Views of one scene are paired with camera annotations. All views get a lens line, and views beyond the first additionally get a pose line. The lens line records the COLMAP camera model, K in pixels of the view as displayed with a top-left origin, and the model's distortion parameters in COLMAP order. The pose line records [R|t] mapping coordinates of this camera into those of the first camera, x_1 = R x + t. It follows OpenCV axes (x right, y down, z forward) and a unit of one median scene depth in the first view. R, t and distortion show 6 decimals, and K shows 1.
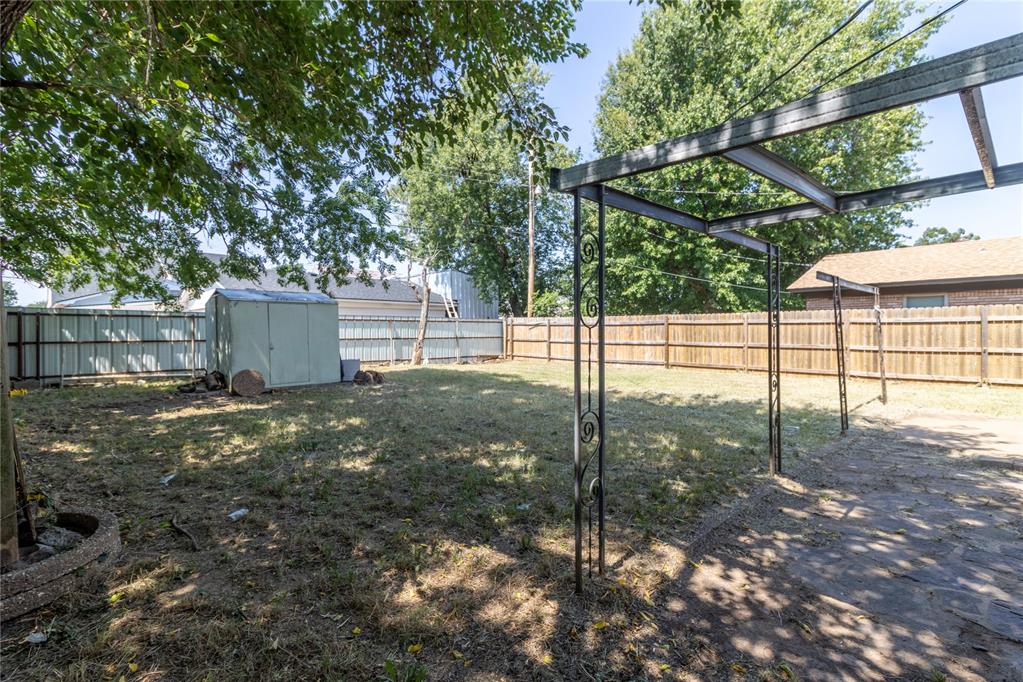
lens RADIAL K [[478.6, 0, 511.0], [0, 478.6, 339.5], [0, 0, 1]] dist [0.003533, 0.000232]
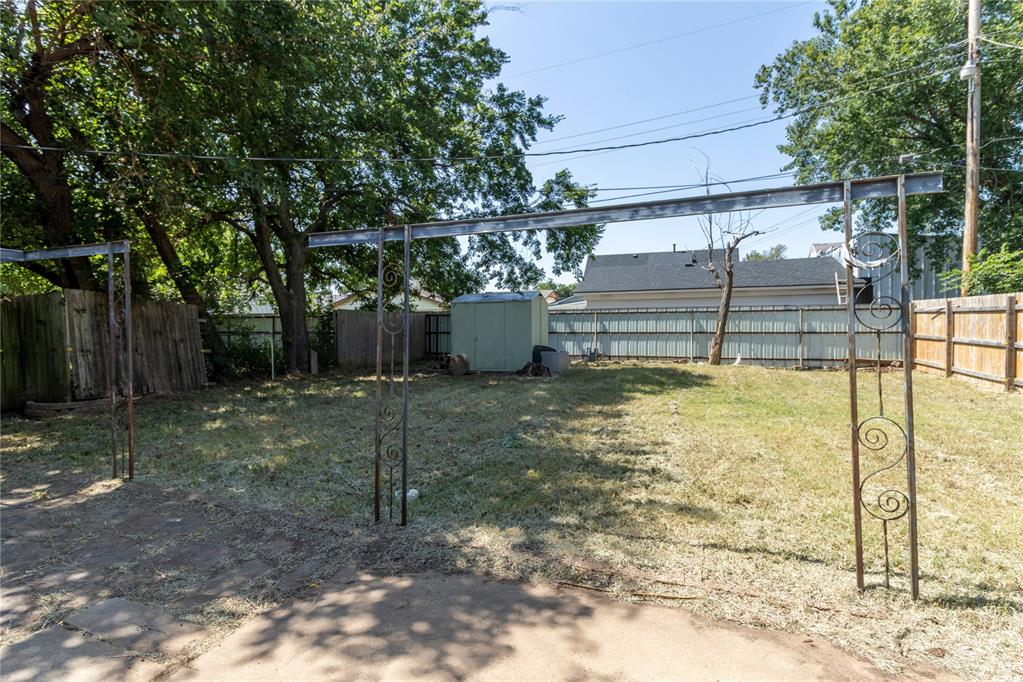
lens RADIAL K [[478.6, 0, 516.4], [0, 478.6, 339.6], [0, 0, 1]] dist [0.003533, 0.000232]
pose [[0.405471, 0.025675, -0.913747, 0.403471], [-0.004091, 0.999646, 0.026274, -0.009550], [0.914099, -0.006915, 0.405433, 0.356417]]
